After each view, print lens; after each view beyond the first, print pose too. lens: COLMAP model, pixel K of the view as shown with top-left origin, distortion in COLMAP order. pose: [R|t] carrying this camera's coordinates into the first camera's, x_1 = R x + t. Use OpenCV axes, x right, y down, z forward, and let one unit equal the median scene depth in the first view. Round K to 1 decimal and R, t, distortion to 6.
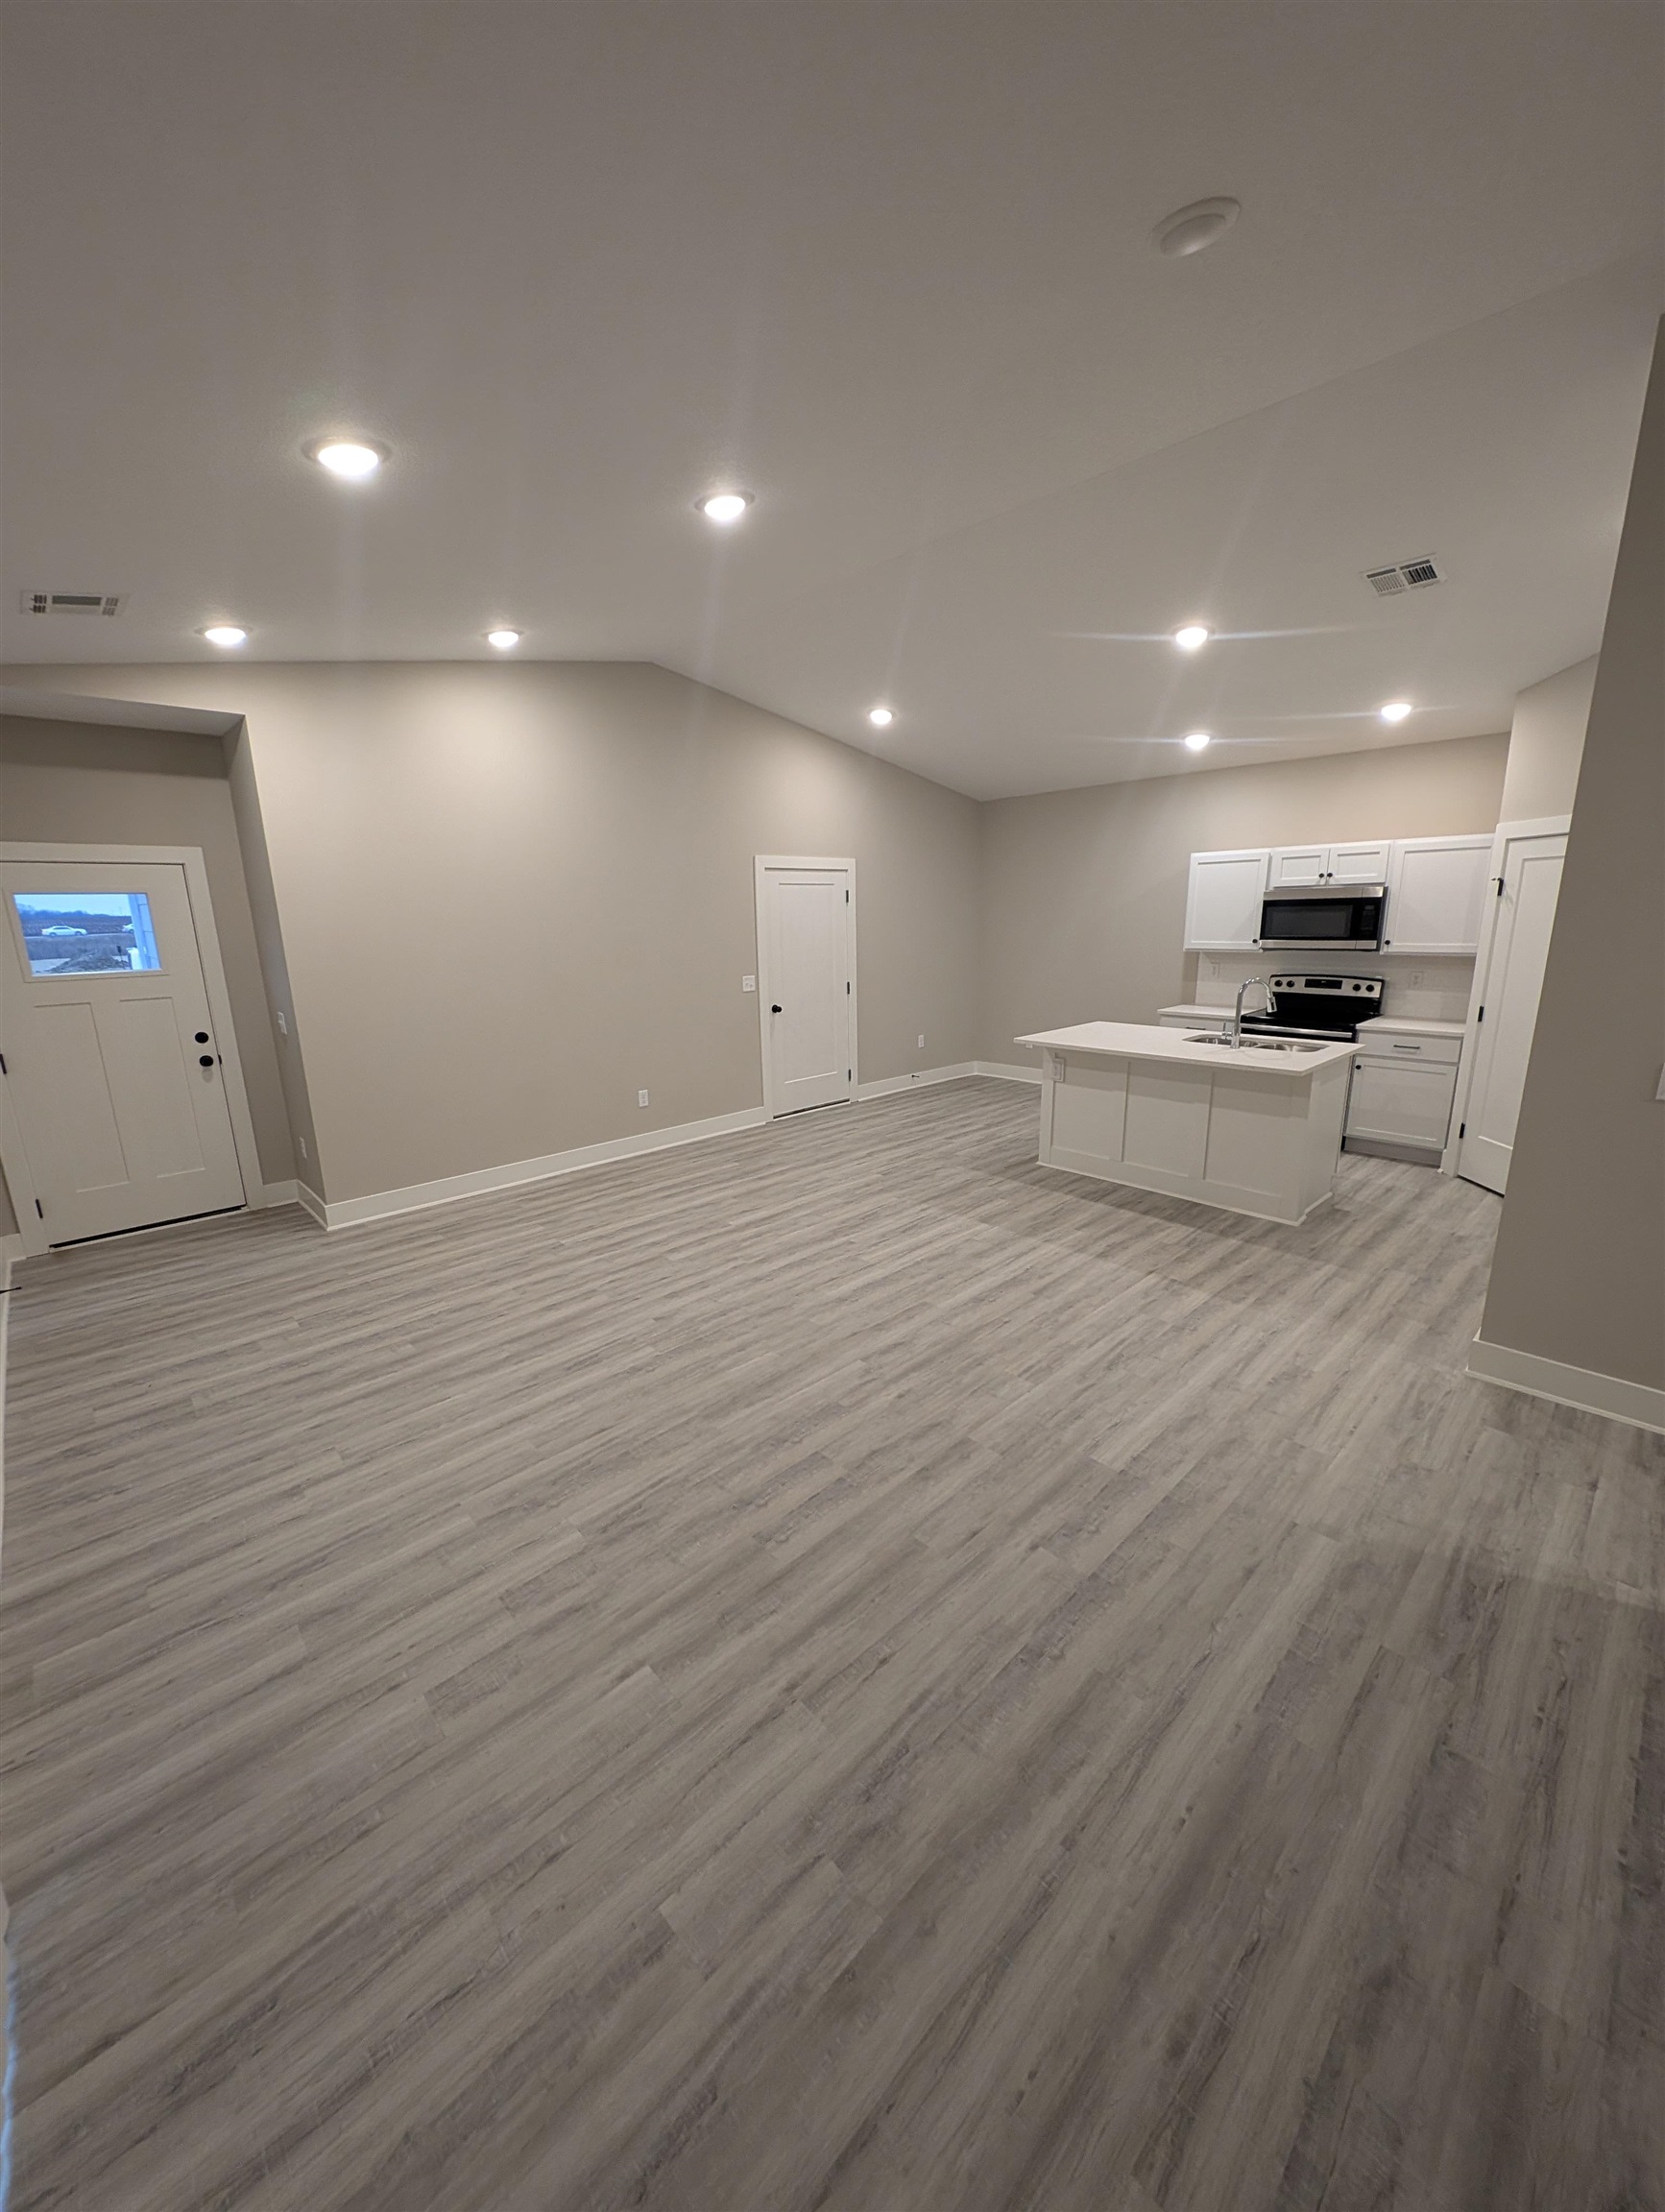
lens RADIAL K [[832.2, 0, 833.4], [0, 832.2, 1098.5], [0, 0, 1]] dist [0.008344, -0.002693]
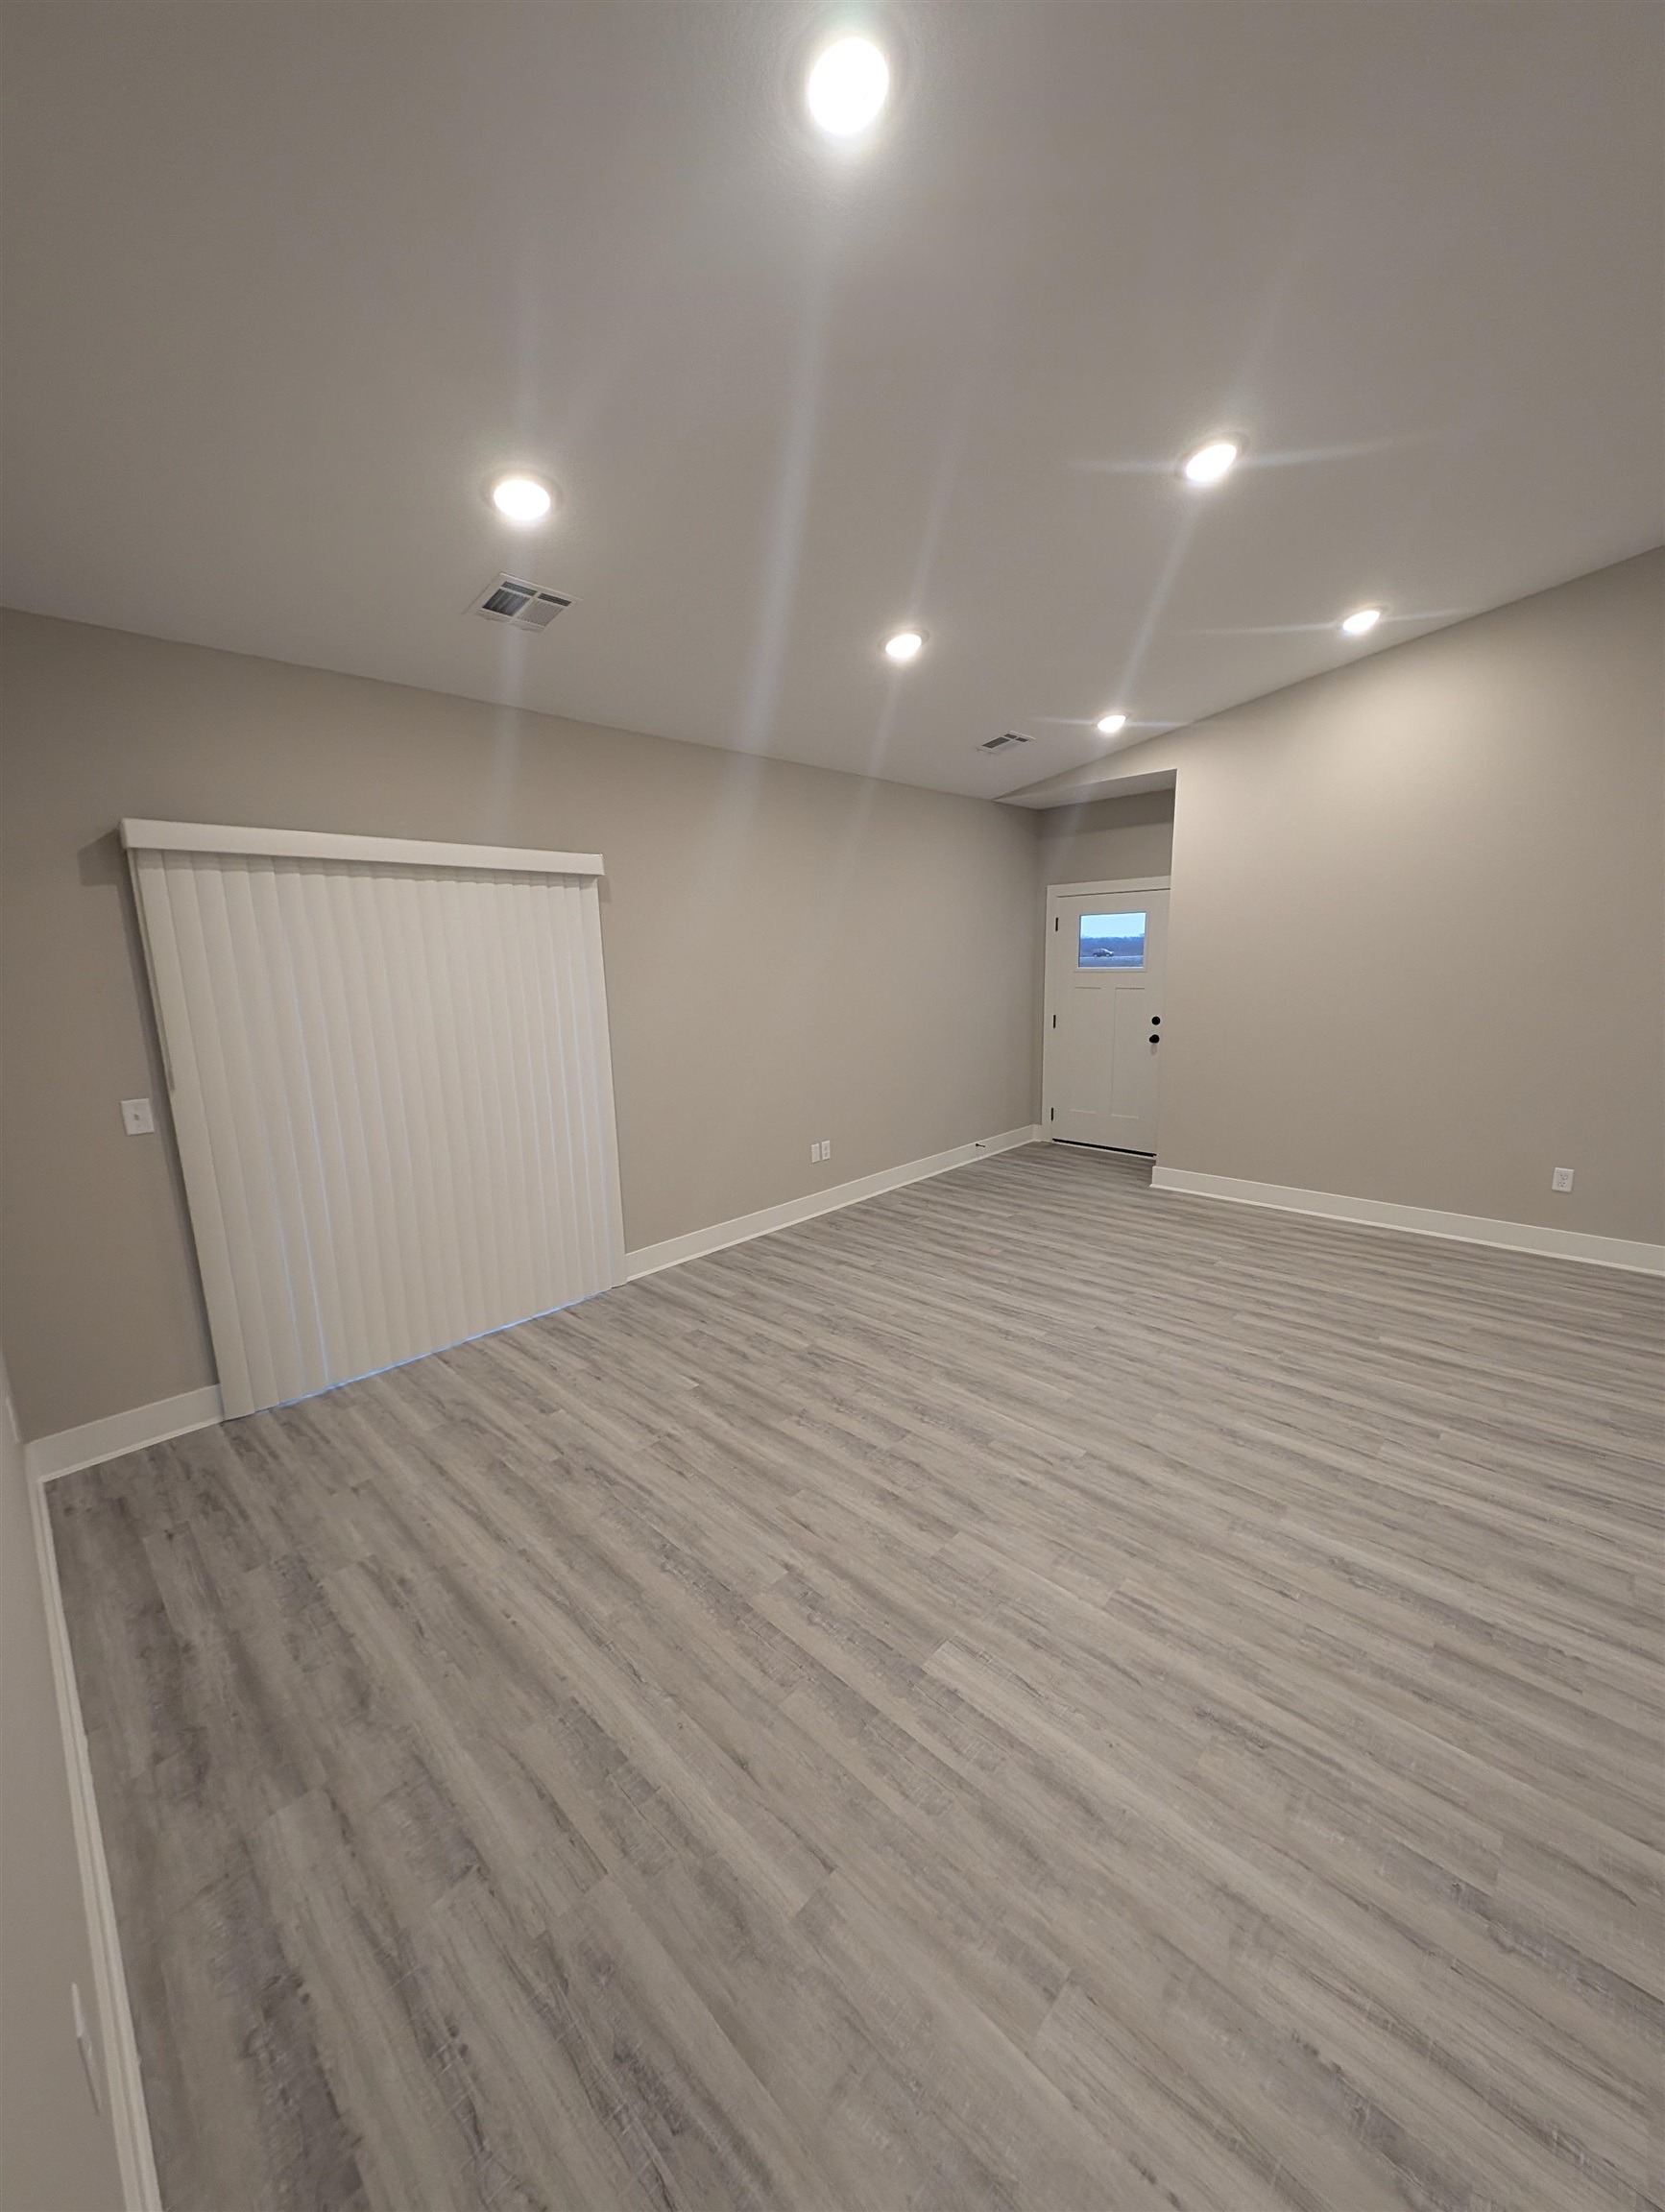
lens RADIAL K [[832.2, 0, 828.9], [0, 832.2, 1102.1], [0, 0, 1]] dist [0.008344, -0.002693]
pose [[0.045366, 0.195989, -0.979556, 0.664019], [-0.200558, 0.962388, 0.183265, -0.109210], [0.978631, 0.188144, 0.082967, 0.520510]]
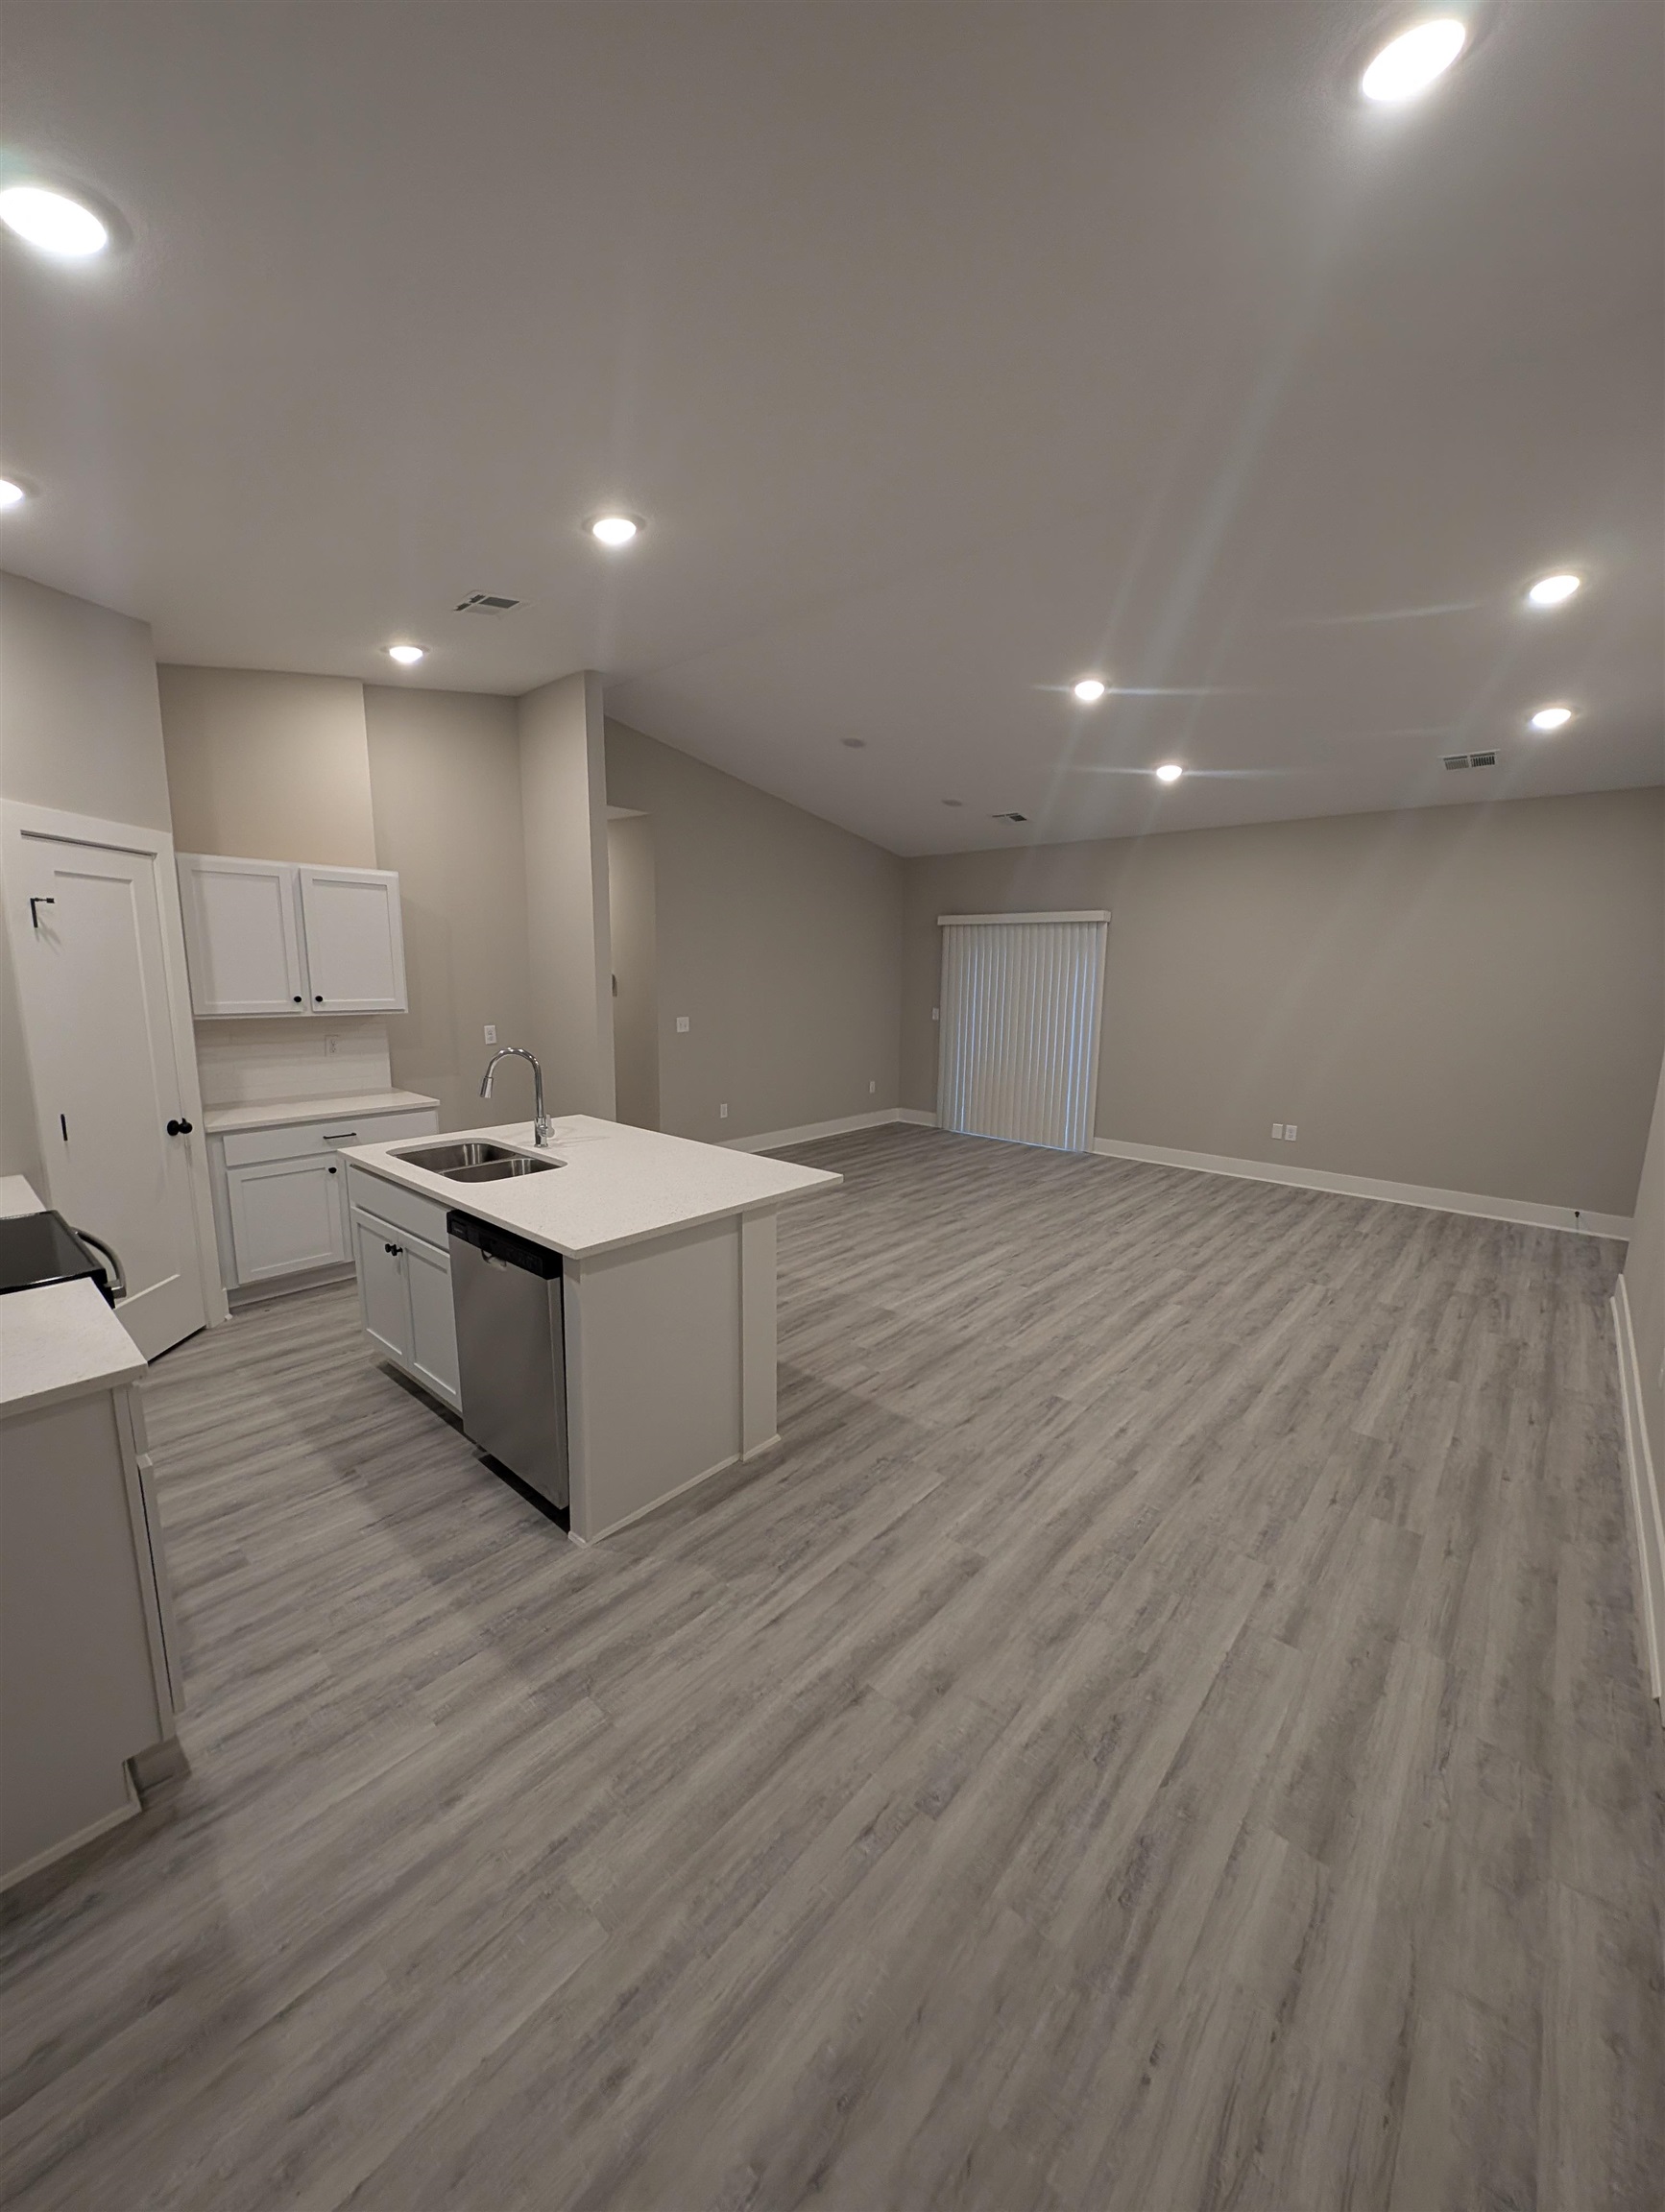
lens RADIAL K [[832.2, 0, 823.8], [0, 832.2, 1108.4], [0, 0, 1]] dist [0.008344, -0.002693]
pose [[-0.996951, 0.020494, -0.075294, 0.377275], [-0.010280, 0.921994, 0.387068, -0.458440], [0.077353, 0.386661, -0.918972, 2.084637]]
